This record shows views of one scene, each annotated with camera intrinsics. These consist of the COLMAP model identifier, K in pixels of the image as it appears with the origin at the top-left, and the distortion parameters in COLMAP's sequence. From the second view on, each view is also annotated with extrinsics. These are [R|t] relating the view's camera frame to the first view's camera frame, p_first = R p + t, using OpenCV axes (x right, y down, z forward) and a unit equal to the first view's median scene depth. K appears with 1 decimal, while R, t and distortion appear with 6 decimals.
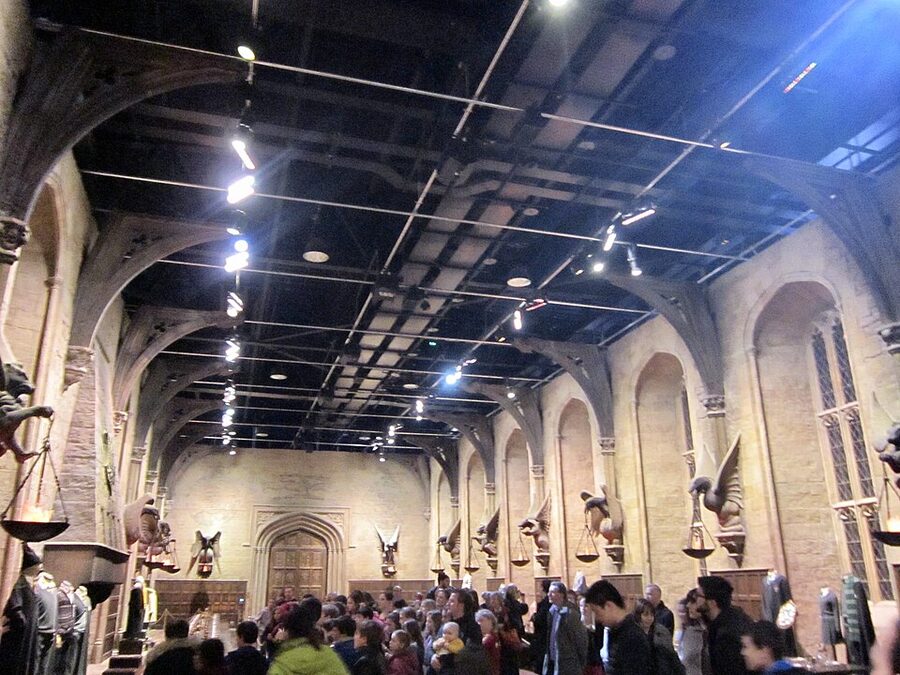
lens RADIAL K [[728.5, 0, 449.2], [0, 728.5, 337.2], [0, 0, 1]] dist [-0.048791, -0.002293]
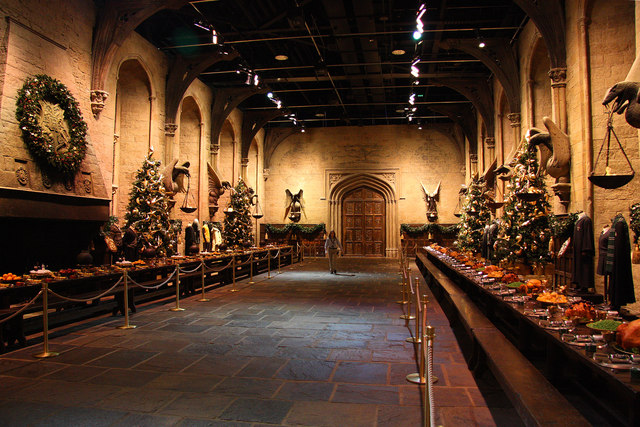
lens RADIAL K [[507.8, 0, 319.7], [0, 507.8, 214.5], [0, 0, 1]] dist [-0.069114, 0.007386]
pose [[0.898336, -0.003820, -0.439292, 0.129286], [0.132882, 0.955483, 0.263430, 0.064077], [0.418730, -0.295023, 0.858852, 0.170592]]
